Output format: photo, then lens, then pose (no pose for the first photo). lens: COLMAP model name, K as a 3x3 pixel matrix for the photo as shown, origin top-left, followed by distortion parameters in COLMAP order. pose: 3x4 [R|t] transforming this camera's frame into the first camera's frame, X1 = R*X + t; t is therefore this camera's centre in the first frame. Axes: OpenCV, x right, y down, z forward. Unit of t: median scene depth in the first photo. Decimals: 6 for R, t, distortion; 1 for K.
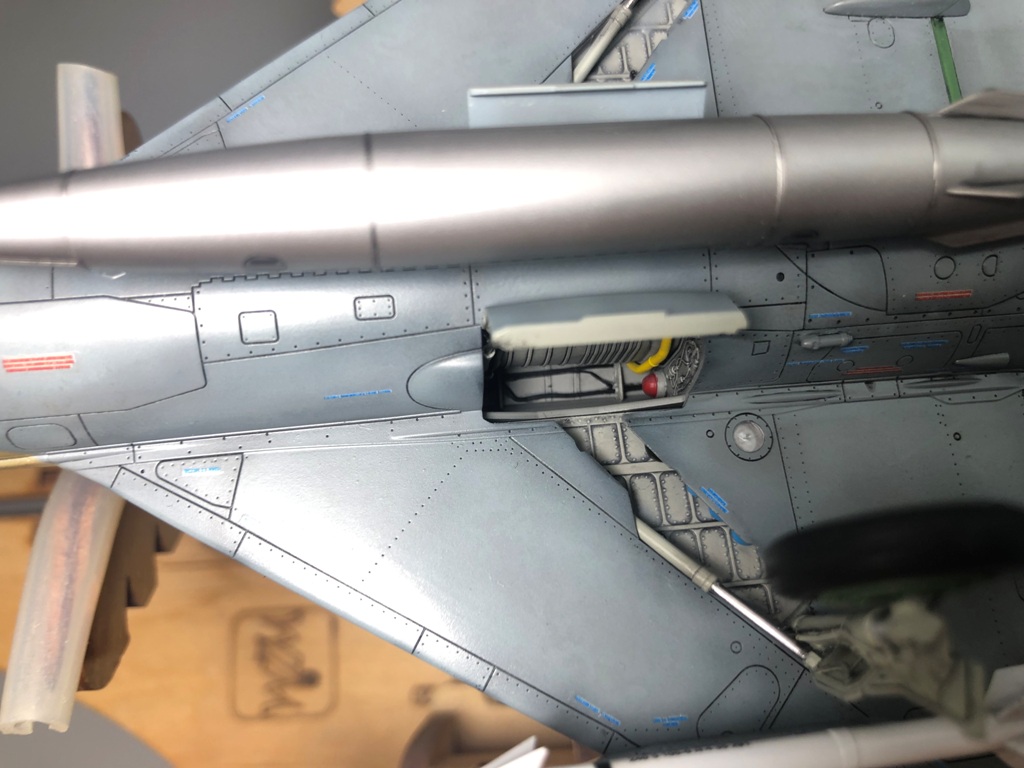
lens RADIAL K [[870.0, 0, 507.3], [0, 870.0, 384.0], [0, 0, 1]] dist [0.018339, -0.081118]
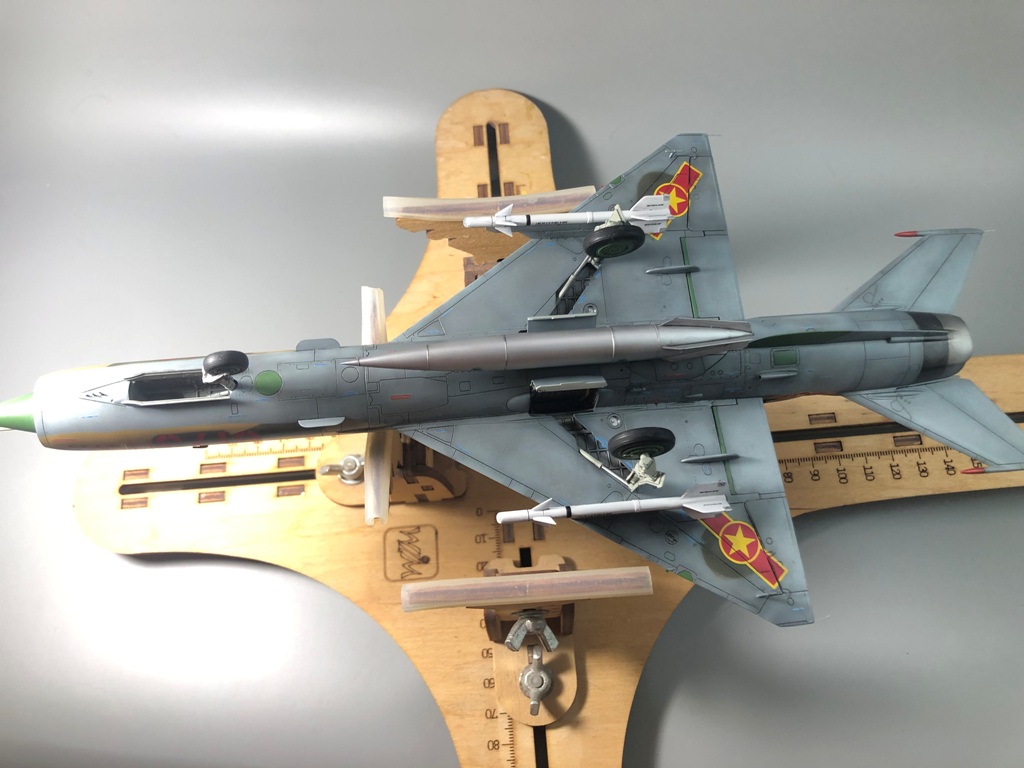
lens RADIAL K [[870.0, 0, 507.3], [0, 870.0, 384.0], [0, 0, 1]] dist [0.018339, -0.081118]
pose [[0.999595, -0.003561, 0.028225, -0.181174], [0.005224, 0.998242, -0.059043, 0.105351], [-0.027965, 0.059167, 0.997856, -1.990882]]
